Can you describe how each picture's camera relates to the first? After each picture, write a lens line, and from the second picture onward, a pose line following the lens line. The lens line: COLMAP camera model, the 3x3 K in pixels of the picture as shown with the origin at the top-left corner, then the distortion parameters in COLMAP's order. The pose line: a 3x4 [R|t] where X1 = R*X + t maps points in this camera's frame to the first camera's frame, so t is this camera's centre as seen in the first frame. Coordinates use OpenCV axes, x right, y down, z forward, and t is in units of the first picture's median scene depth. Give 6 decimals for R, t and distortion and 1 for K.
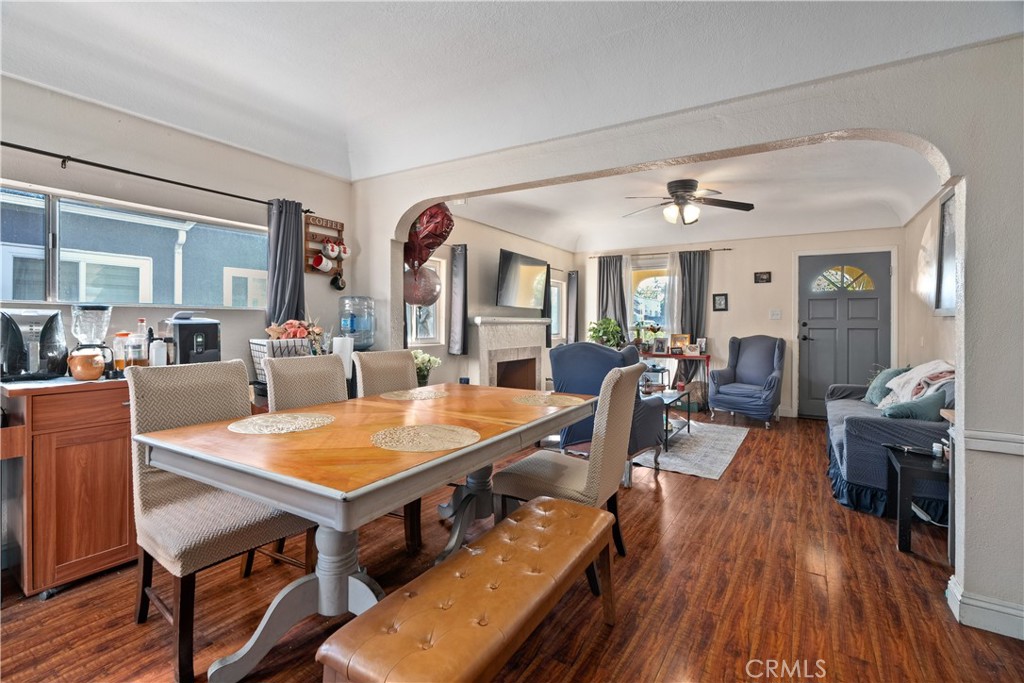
lens RADIAL K [[469.9, 0, 513.2], [0, 469.9, 330.7], [0, 0, 1]] dist [0.000640, -0.000310]
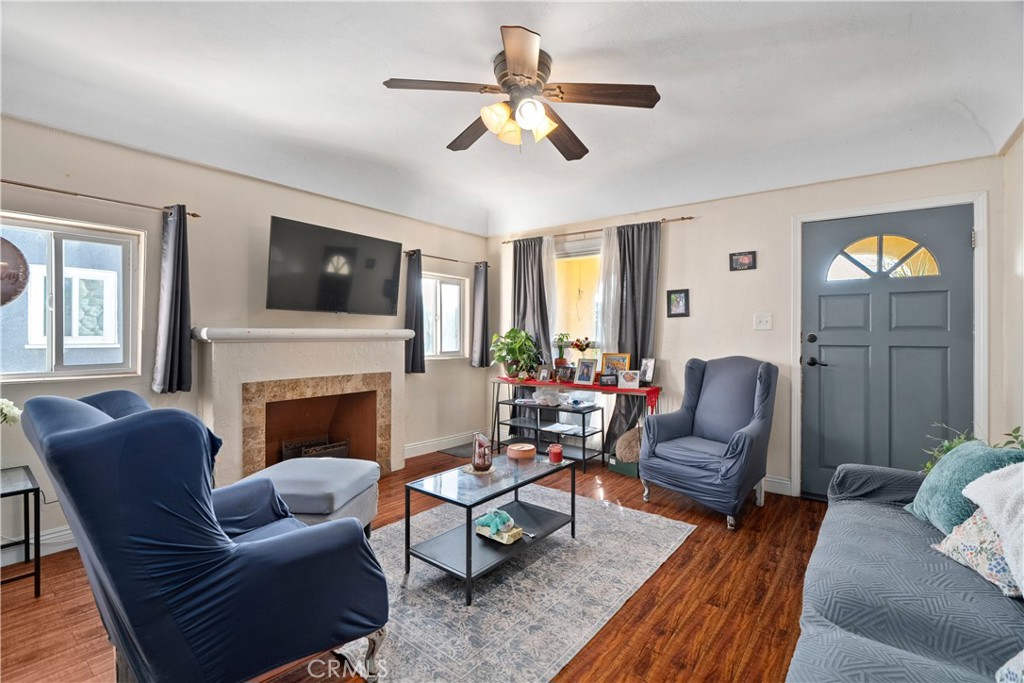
lens RADIAL K [[467.1, 0, 512.0], [0, 467.1, 341.5], [0, 0, 1]] dist [-0.000891, 0.000271]
pose [[0.995050, -0.000677, -0.099375, 0.288757], [0.000580, 0.999999, -0.001006, -0.008894], [0.099375, 0.000944, 0.995050, 0.362857]]
